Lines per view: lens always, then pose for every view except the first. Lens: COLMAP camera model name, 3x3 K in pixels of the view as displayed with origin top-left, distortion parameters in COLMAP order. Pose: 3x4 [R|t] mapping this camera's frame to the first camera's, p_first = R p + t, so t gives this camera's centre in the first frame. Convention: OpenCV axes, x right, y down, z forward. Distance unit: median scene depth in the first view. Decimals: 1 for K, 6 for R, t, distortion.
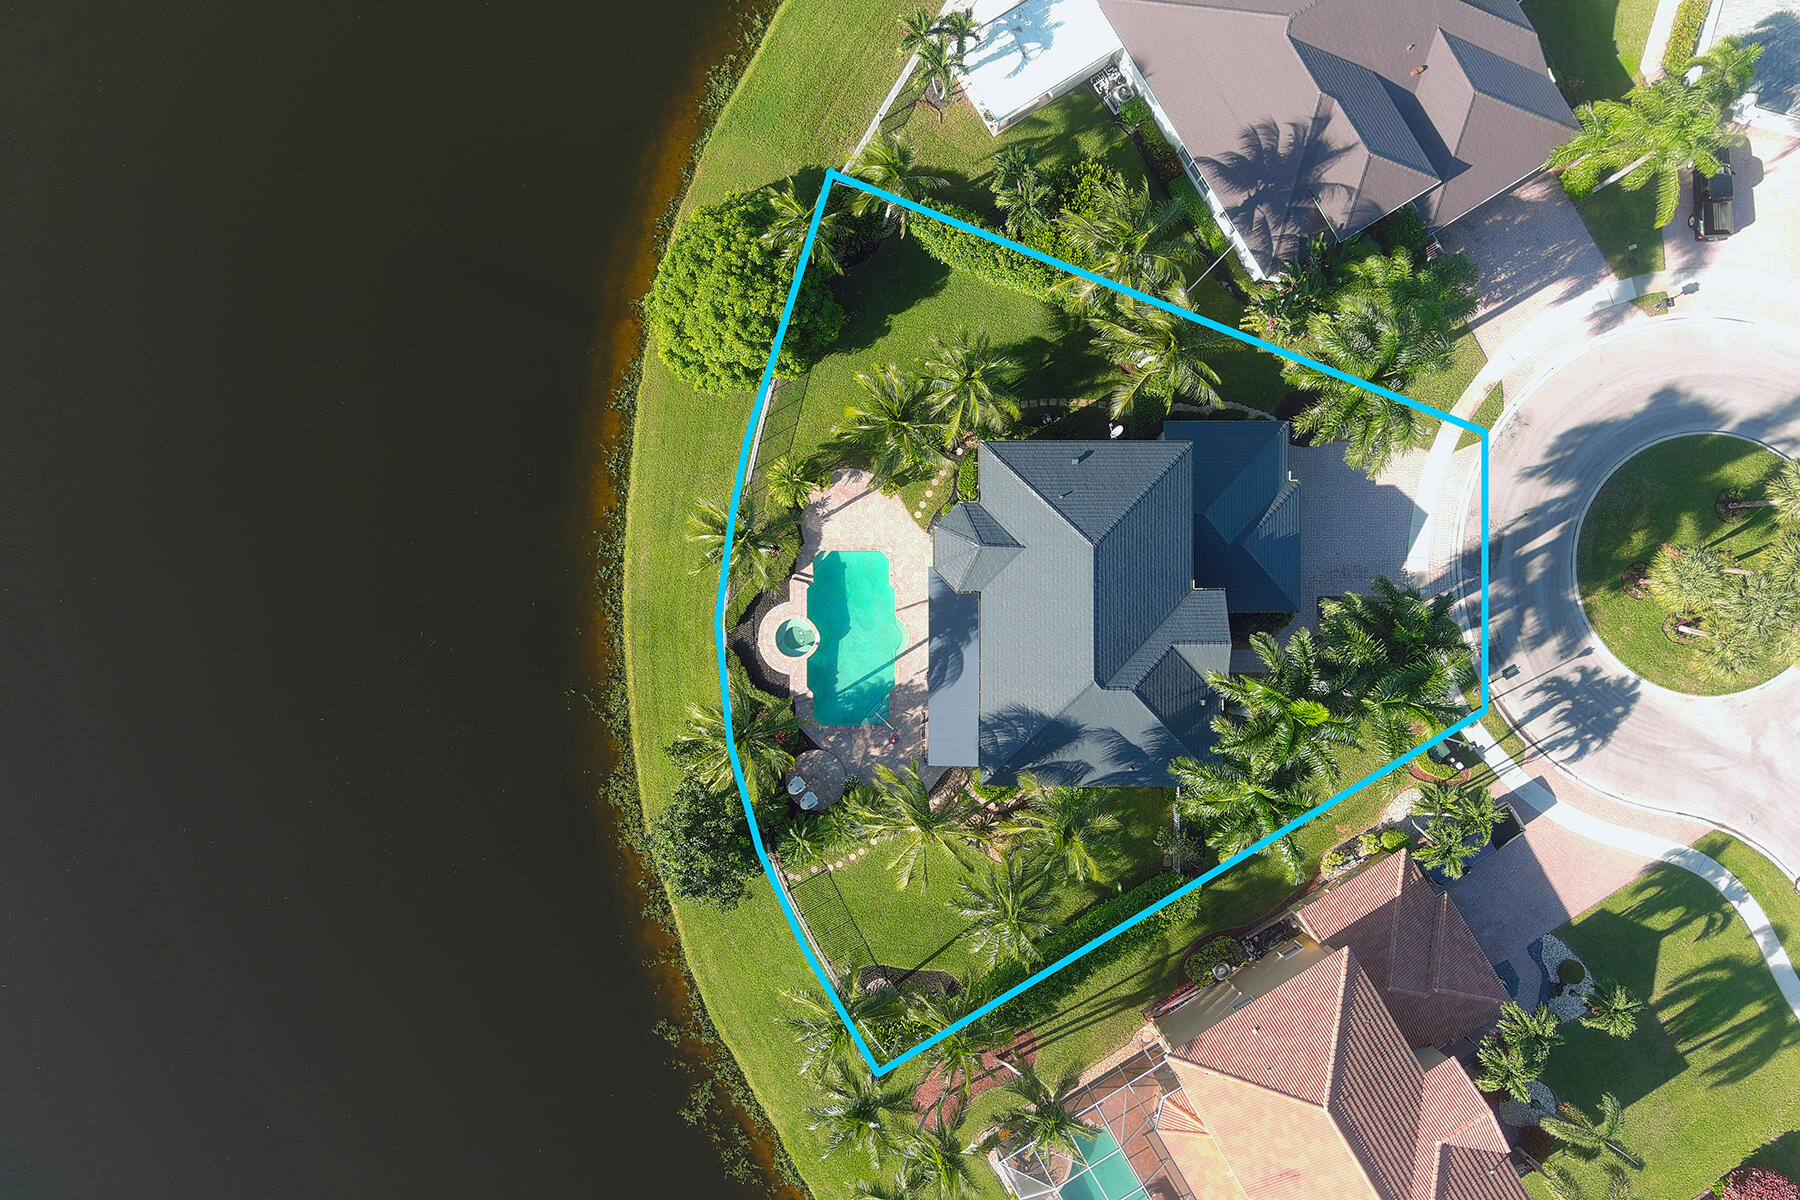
lens RADIAL K [[1389.3, 0, 898.1], [0, 1389.3, 603.0], [0, 0, 1]] dist [0.019292, -0.009084]
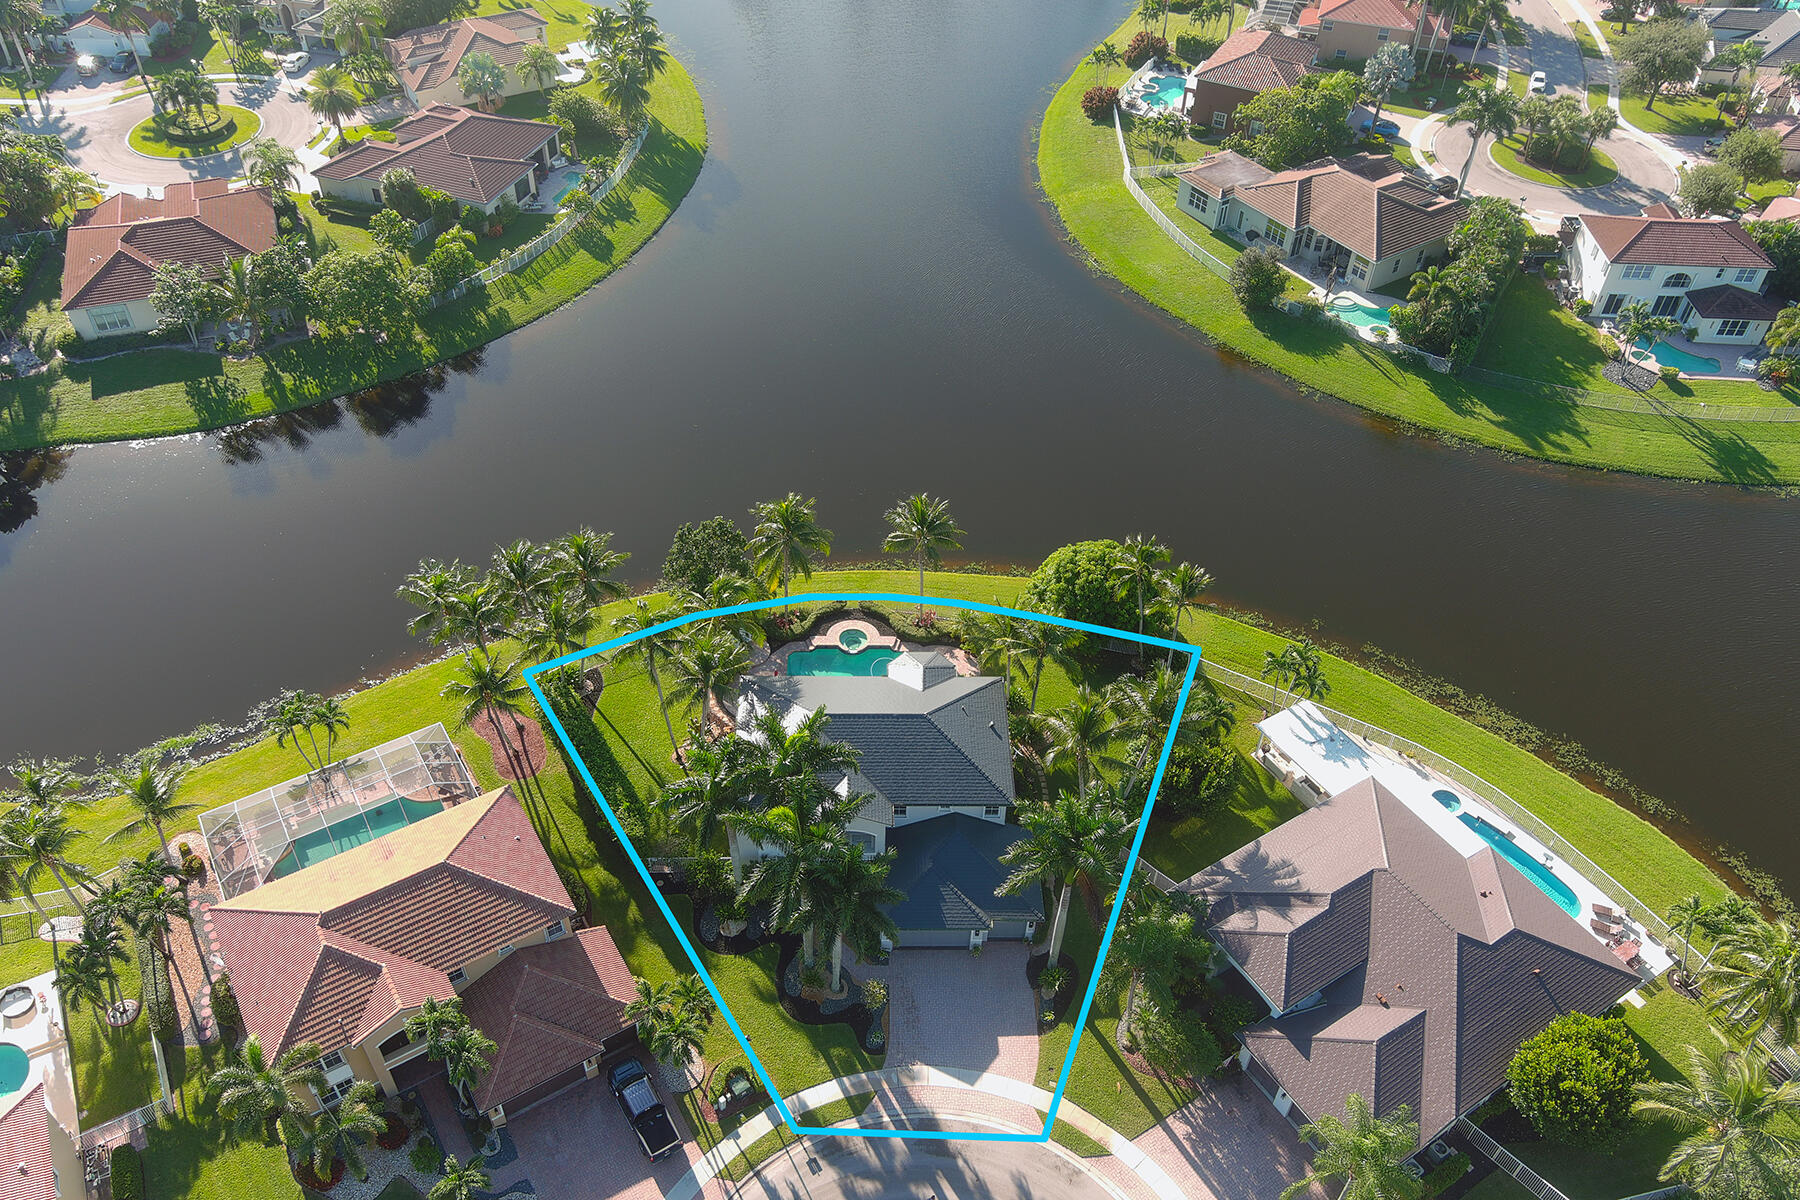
lens RADIAL K [[1389.3, 0, 898.1], [0, 1389.3, 603.0], [0, 0, 1]] dist [0.019292, -0.009084]
pose [[0.018467, 0.671725, -0.740571, 0.906419], [-0.999781, 0.005101, -0.020304, 0.008584], [-0.009861, 0.740783, 0.671672, 0.057837]]
